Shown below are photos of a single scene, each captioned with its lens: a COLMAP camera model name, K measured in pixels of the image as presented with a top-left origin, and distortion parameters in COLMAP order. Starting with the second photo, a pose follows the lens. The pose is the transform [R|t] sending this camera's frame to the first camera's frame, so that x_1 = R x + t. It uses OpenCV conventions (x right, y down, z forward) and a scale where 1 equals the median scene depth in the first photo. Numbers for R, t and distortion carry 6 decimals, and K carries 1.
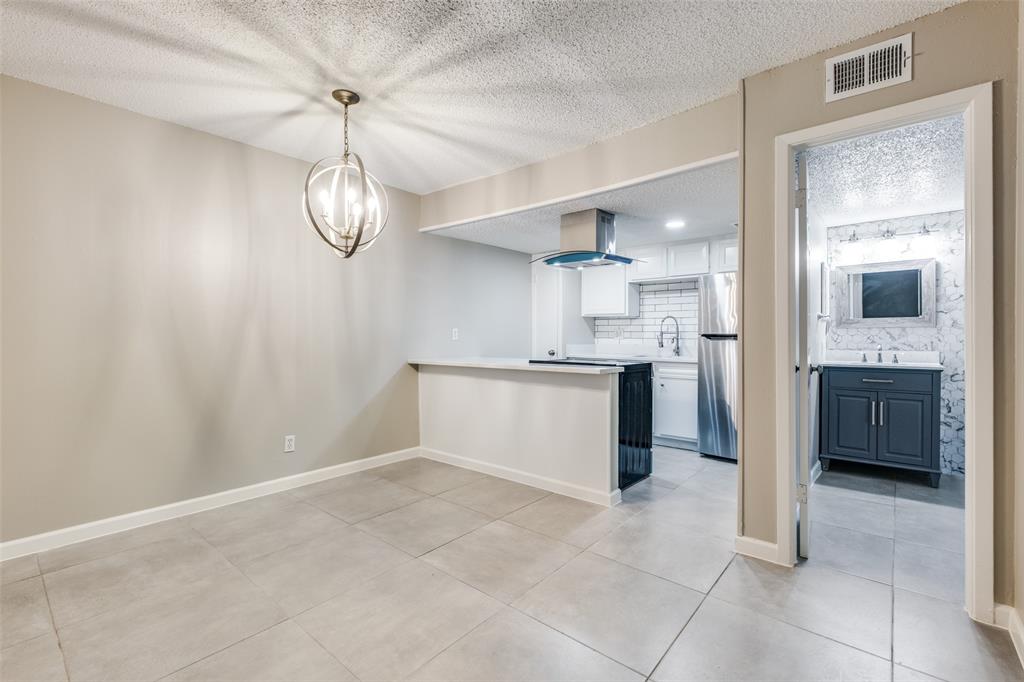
lens RADIAL K [[451.6, 0, 512.0], [0, 451.6, 341.0], [0, 0, 1]] dist [0.000181, -0.000400]
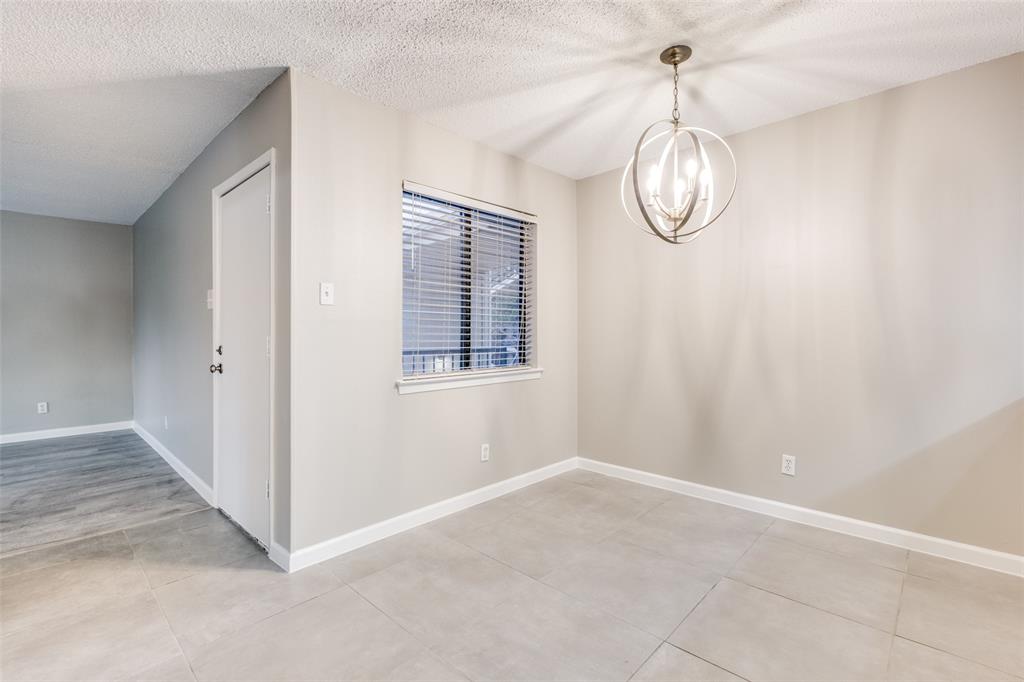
lens RADIAL K [[446.9, 0, 508.7], [0, 446.9, 329.8], [0, 0, 1]] dist [0.000695, -0.000169]
pose [[-0.057484, -0.010562, -0.998291, 0.269131], [-0.007361, 0.999921, -0.010155, -0.005301], [0.998319, 0.006765, -0.057557, 0.404612]]
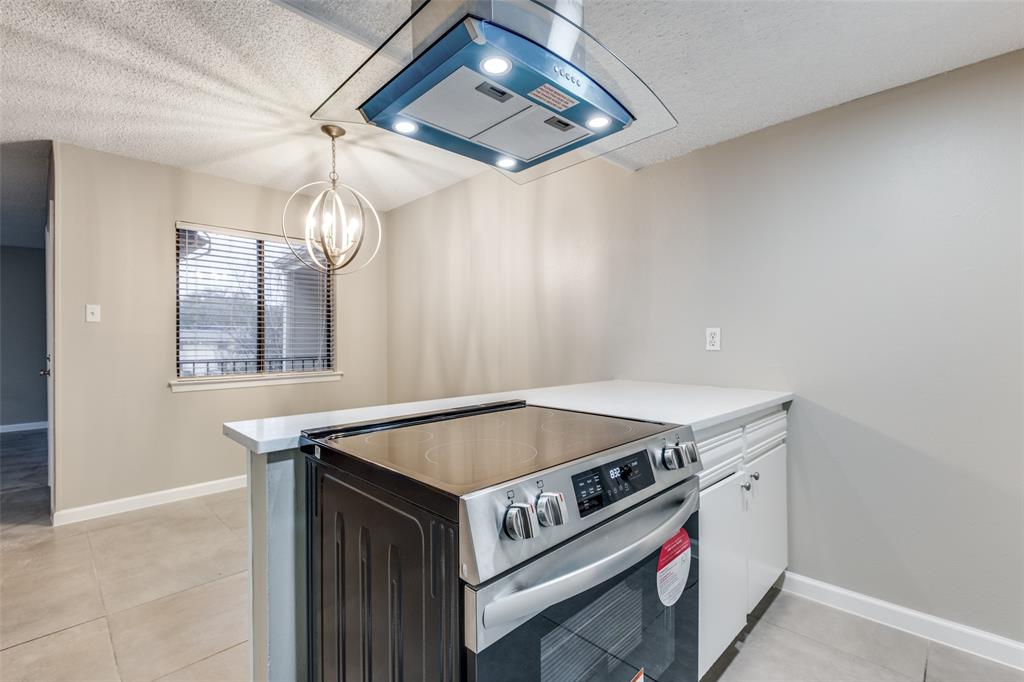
lens RADIAL K [[451.6, 0, 512.0], [0, 451.6, 341.0], [0, 0, 1]] dist [0.000181, -0.000400]
pose [[-0.069434, 0.000042, -0.997587, 0.393137], [-0.003700, 0.999993, 0.000299, -0.012273], [0.997580, 0.003712, -0.069433, 0.835192]]
